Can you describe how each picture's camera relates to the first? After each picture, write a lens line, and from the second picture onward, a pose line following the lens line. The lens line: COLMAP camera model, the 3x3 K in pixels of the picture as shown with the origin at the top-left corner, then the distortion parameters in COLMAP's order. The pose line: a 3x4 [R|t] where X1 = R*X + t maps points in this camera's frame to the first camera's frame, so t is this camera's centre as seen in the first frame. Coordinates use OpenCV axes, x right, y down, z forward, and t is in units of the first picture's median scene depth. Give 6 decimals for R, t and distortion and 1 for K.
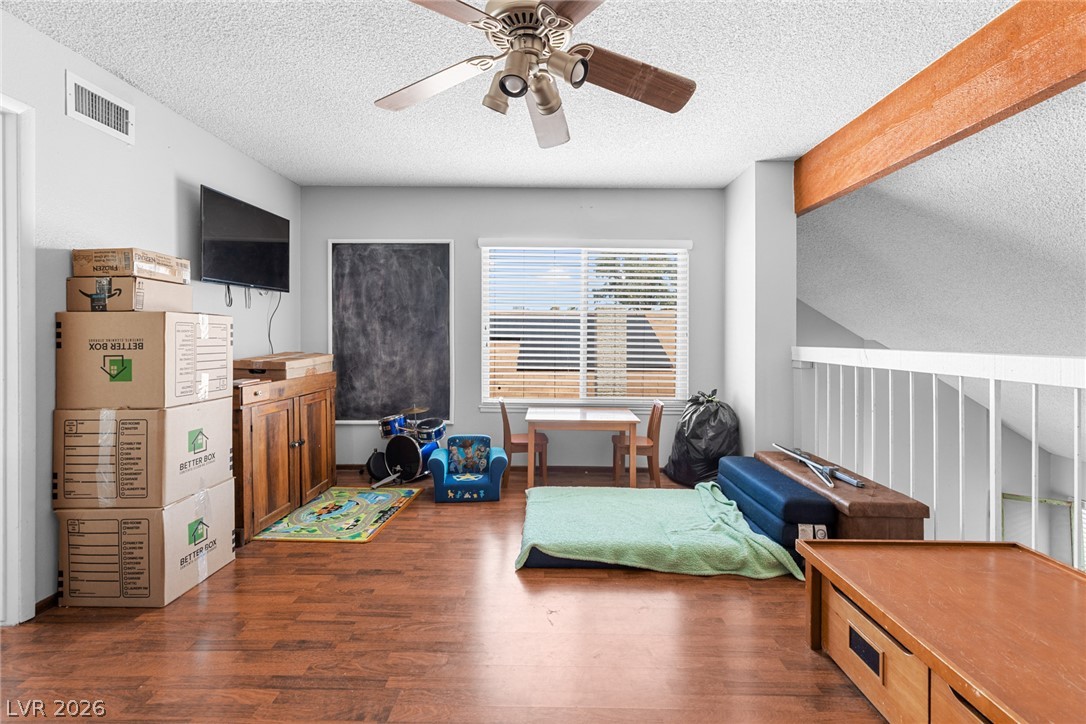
lens RADIAL K [[495.4, 0, 543.2], [0, 495.4, 345.5], [0, 0, 1]] dist [0.004722, -0.000529]
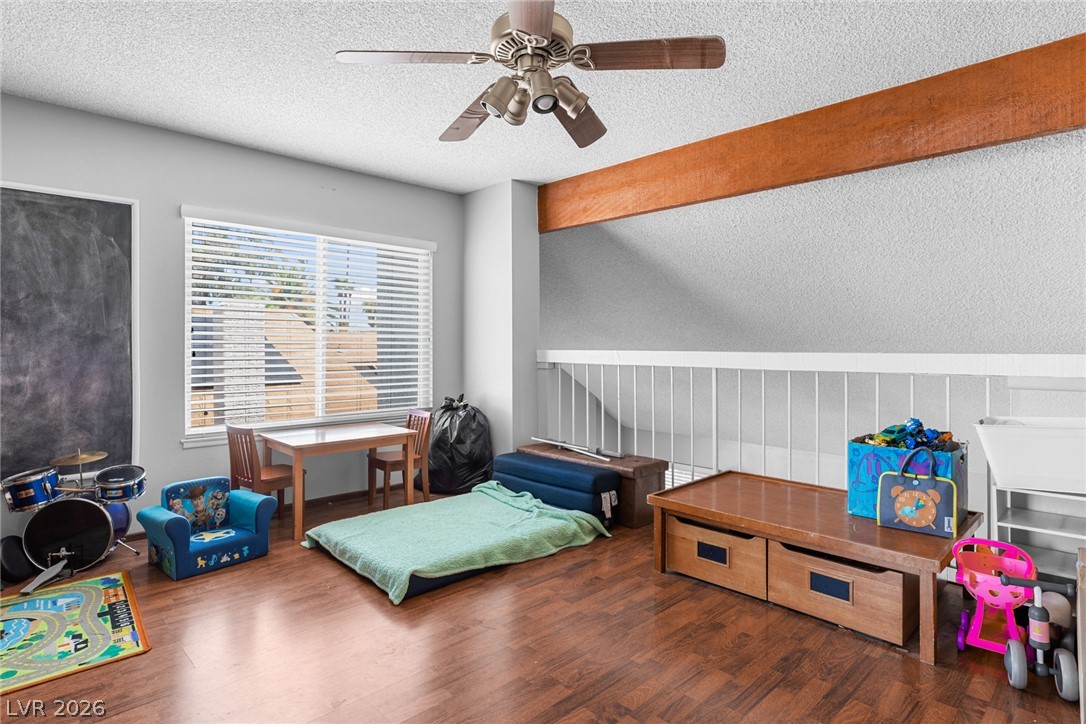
lens RADIAL K [[576.4, 0, 541.2], [0, 576.4, 351.8], [0, 0, 1]] dist [0.000882, -0.000194]
pose [[0.715175, -0.015301, 0.698777, -0.371653], [0.017773, 0.999835, 0.003703, 0.001059], [-0.698719, 0.009771, 0.715330, 0.052176]]
